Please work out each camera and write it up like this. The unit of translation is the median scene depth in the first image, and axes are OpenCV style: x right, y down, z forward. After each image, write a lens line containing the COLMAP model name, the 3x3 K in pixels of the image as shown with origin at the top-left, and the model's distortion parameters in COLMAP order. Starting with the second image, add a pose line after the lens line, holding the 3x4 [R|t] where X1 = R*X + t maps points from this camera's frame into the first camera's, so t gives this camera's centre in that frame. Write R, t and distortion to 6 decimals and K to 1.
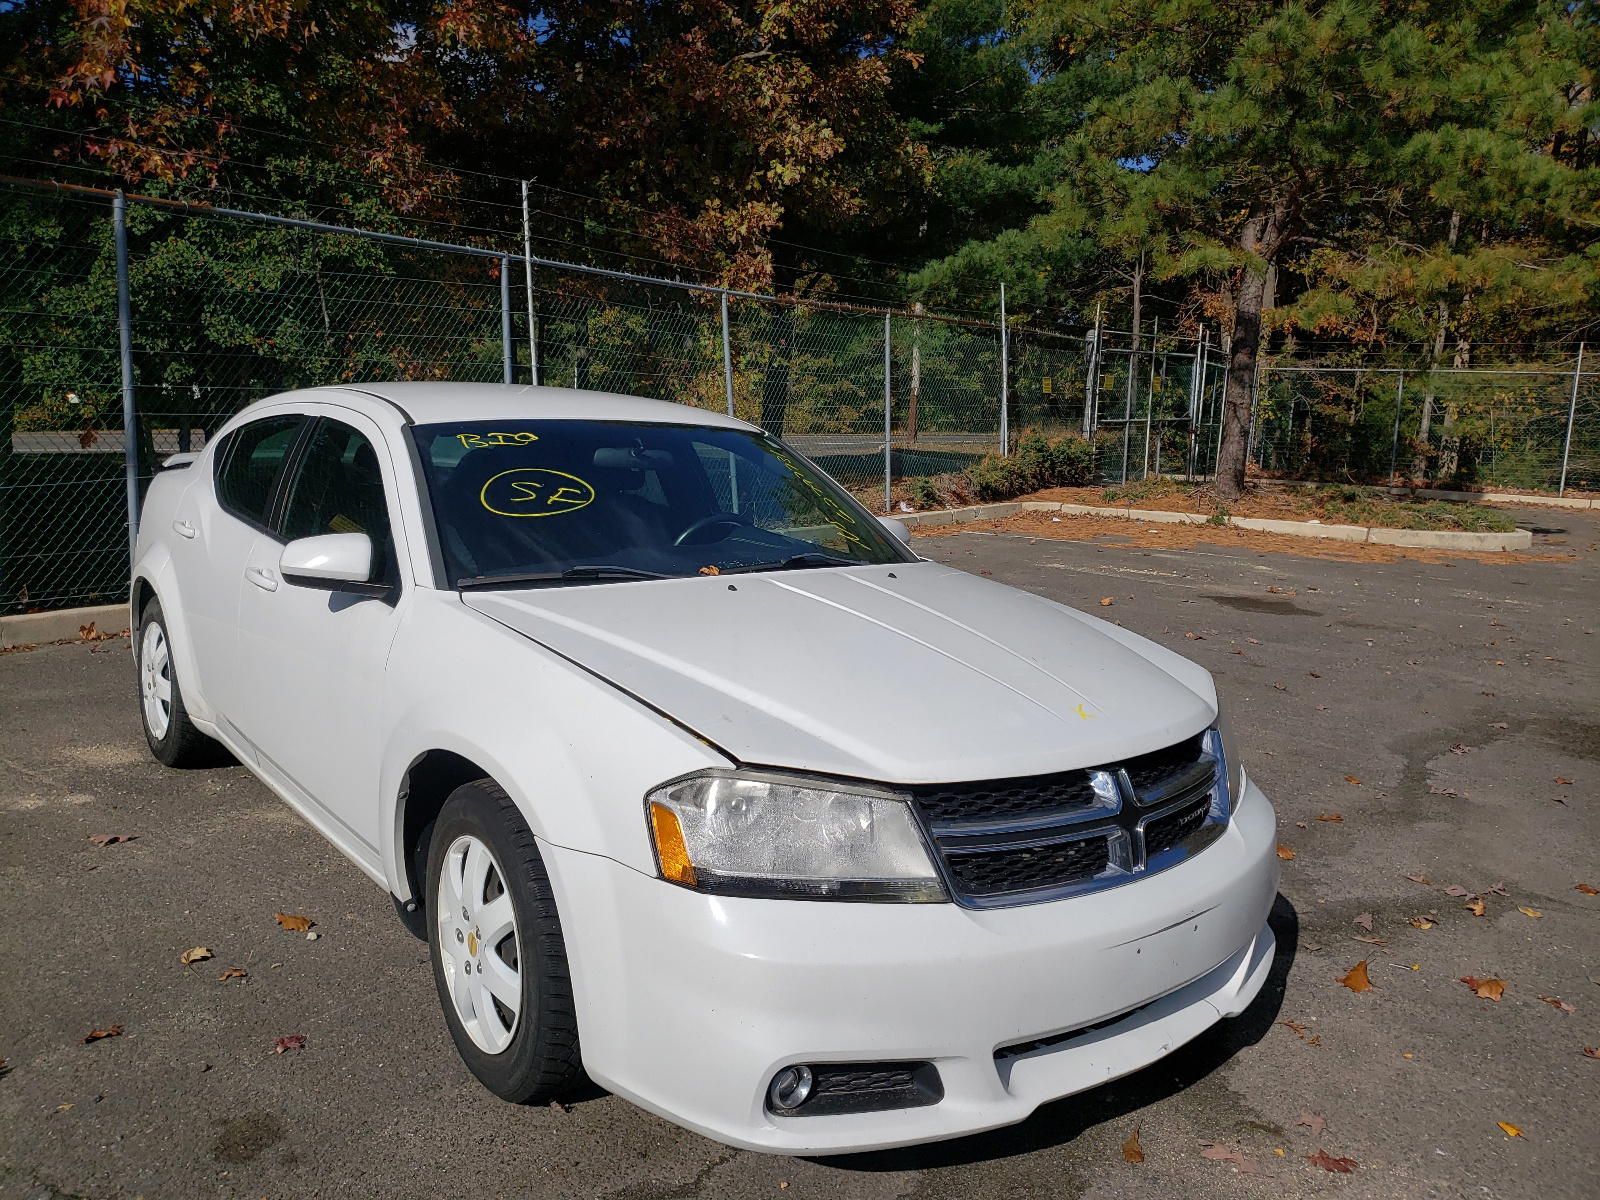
lens RADIAL K [[1340.5, 0, 800.0], [0, 1340.5, 600.0], [0, 0, 1]] dist [0.038354, 0.004924]
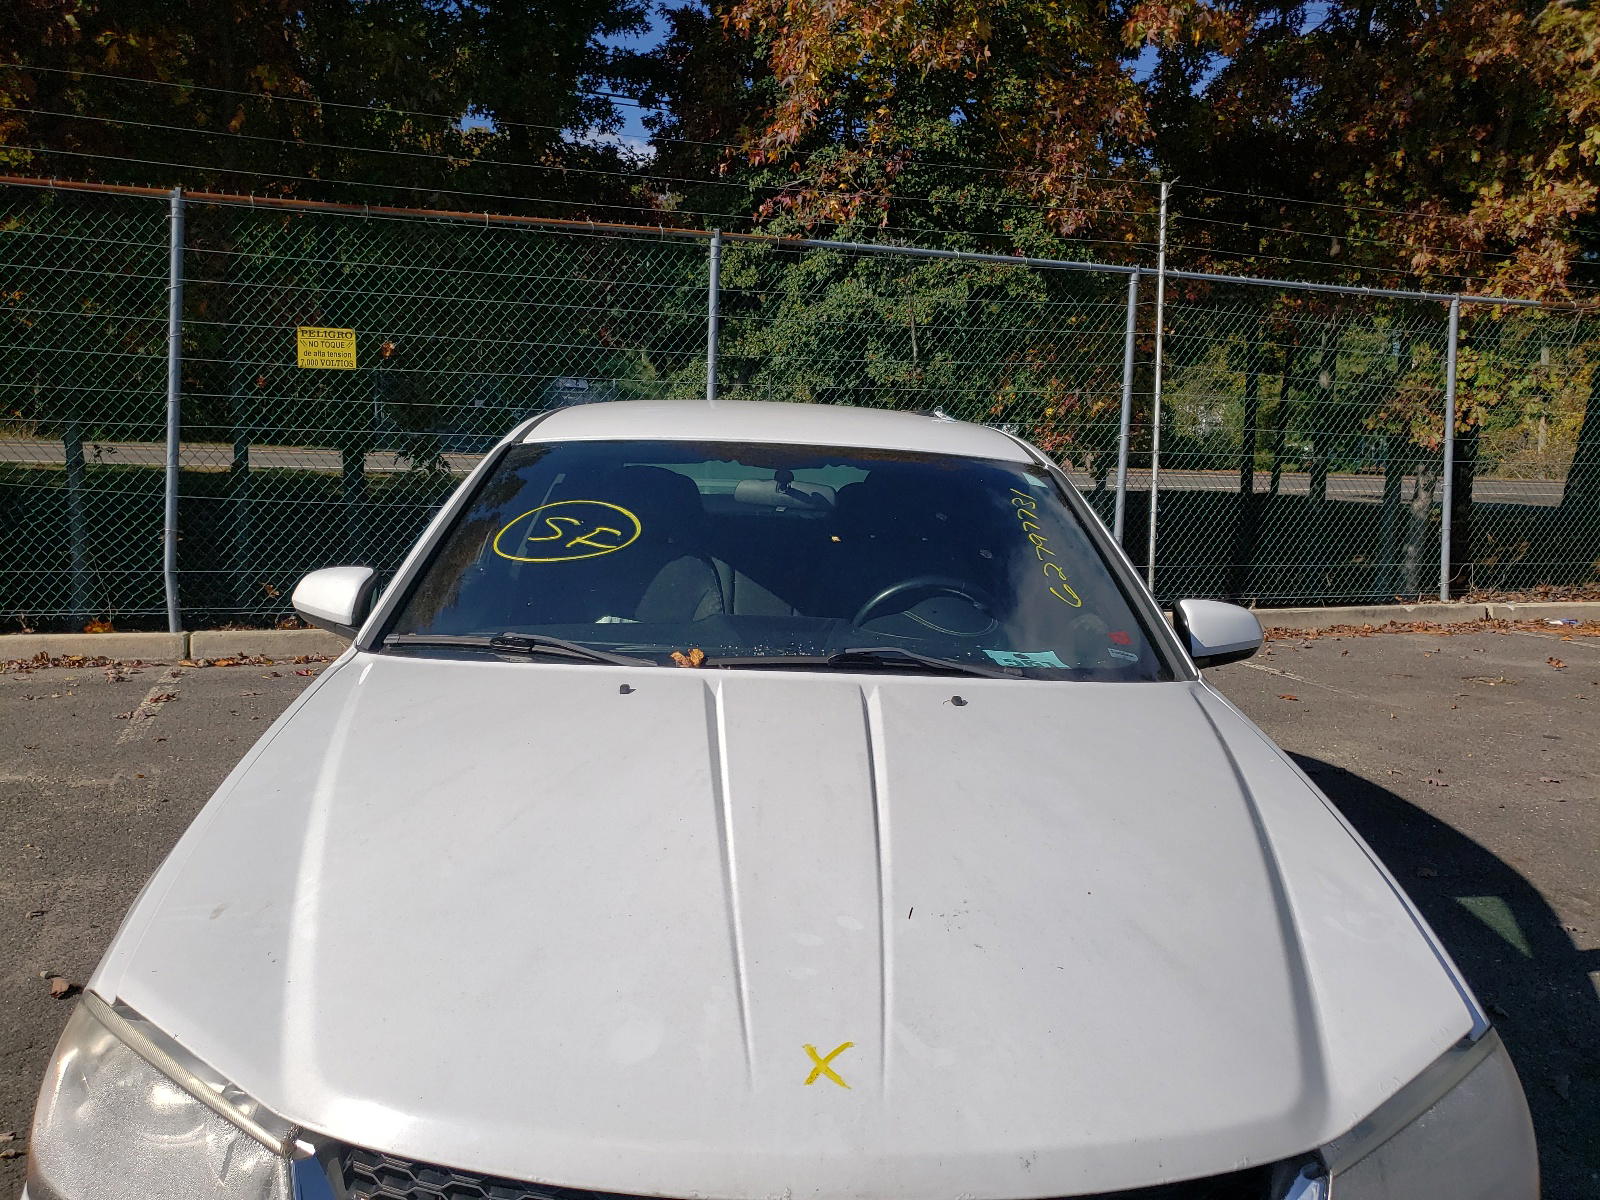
lens RADIAL K [[1340.5, 0, 800.0], [0, 1340.5, 600.0], [0, 0, 1]] dist [0.038354, 0.004924]
pose [[0.806590, 0.075786, -0.586233, 0.123669], [-0.094195, 0.995553, -0.000900, -0.017983], [0.583558, 0.055946, 0.810142, 0.155912]]
